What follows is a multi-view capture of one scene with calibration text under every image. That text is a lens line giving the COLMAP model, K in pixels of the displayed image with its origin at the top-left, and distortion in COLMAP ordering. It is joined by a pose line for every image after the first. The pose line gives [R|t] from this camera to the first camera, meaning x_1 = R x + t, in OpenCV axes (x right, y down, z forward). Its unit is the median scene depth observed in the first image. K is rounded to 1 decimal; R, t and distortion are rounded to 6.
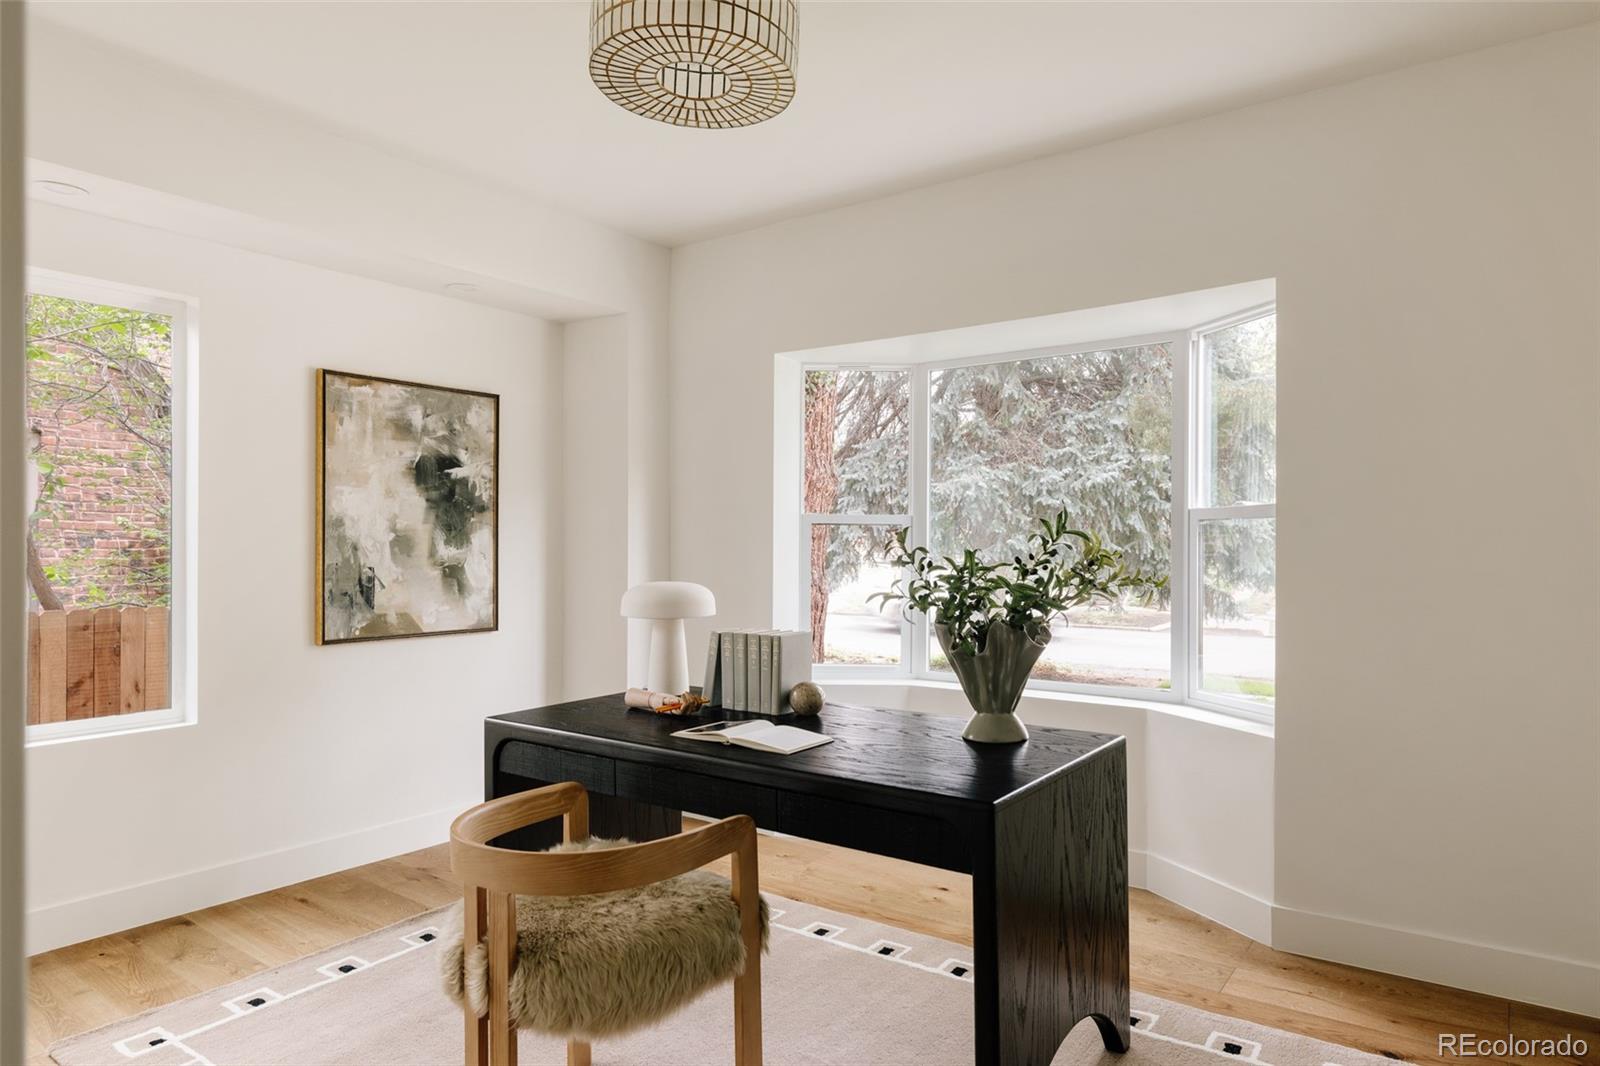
lens RADIAL K [[957.0, 0, 803.3], [0, 957.0, 543.4], [0, 0, 1]] dist [0.002498, 0.001178]
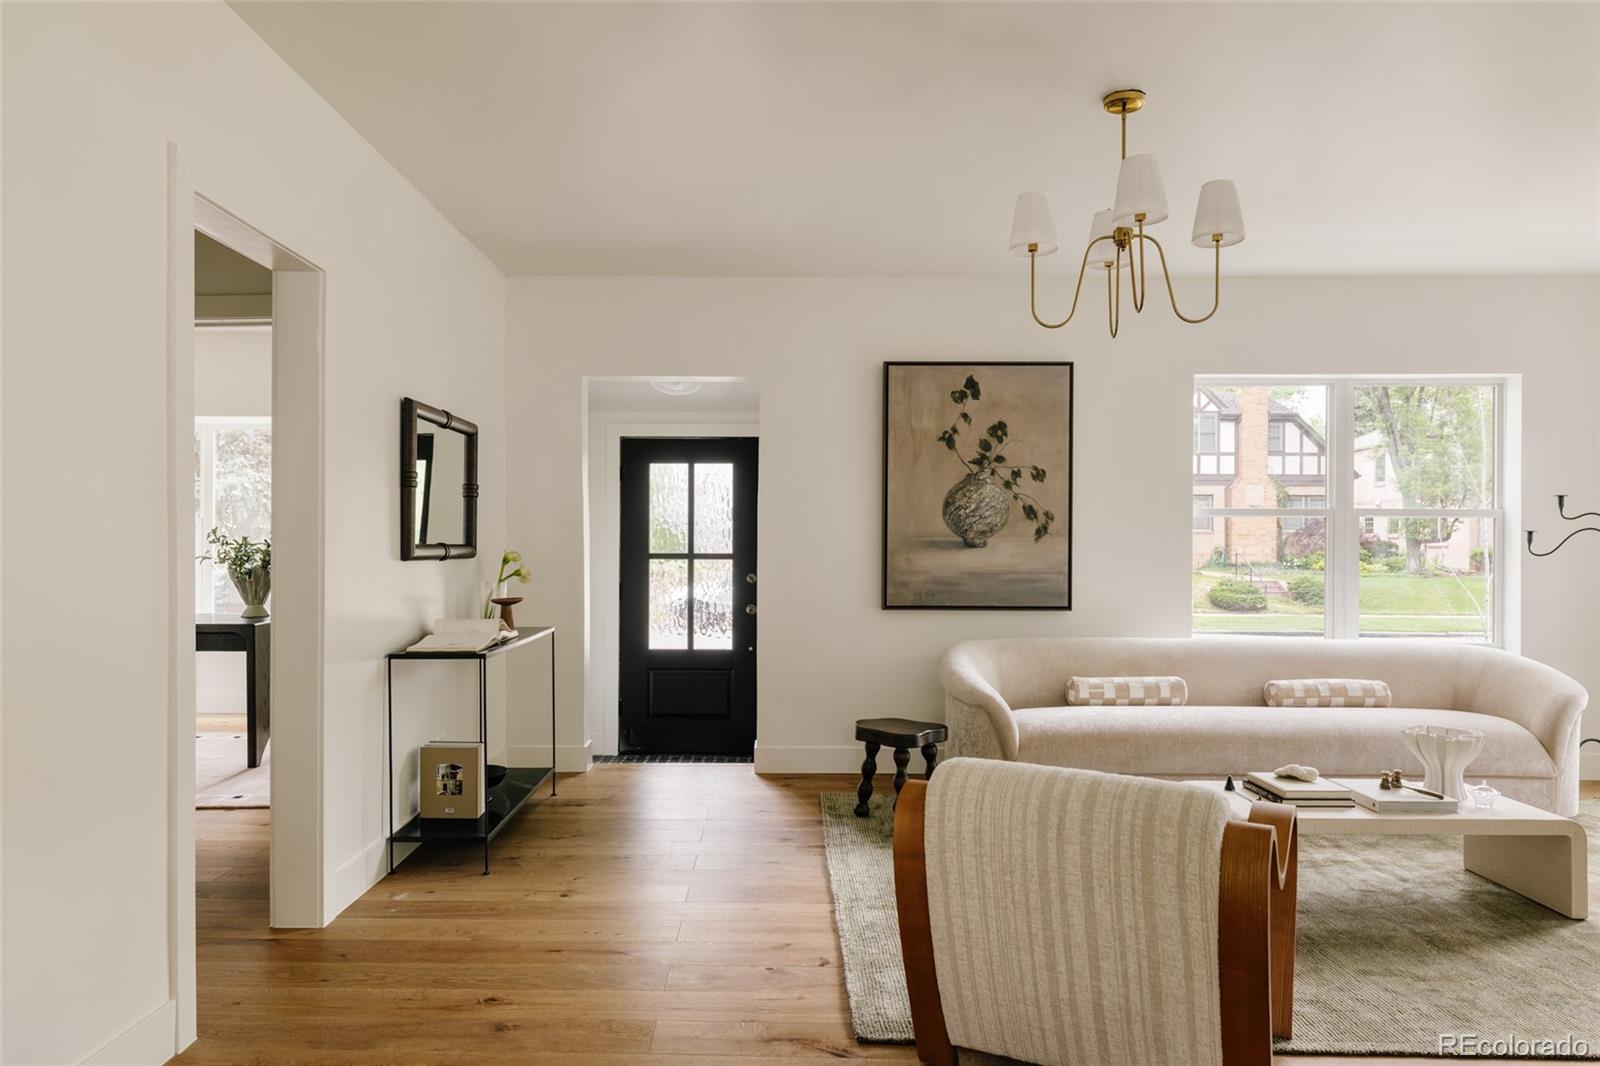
lens RADIAL K [[1077.4, 0, 756.4], [0, 1077.4, 535.2], [0, 0, 1]] dist [0.002163, -0.000915]
pose [[0.809659, 0.004276, 0.586885, -0.380510], [-0.001922, 0.999987, -0.004634, 0.012284], [-0.586897, 0.002623, 0.809657, -1.981218]]
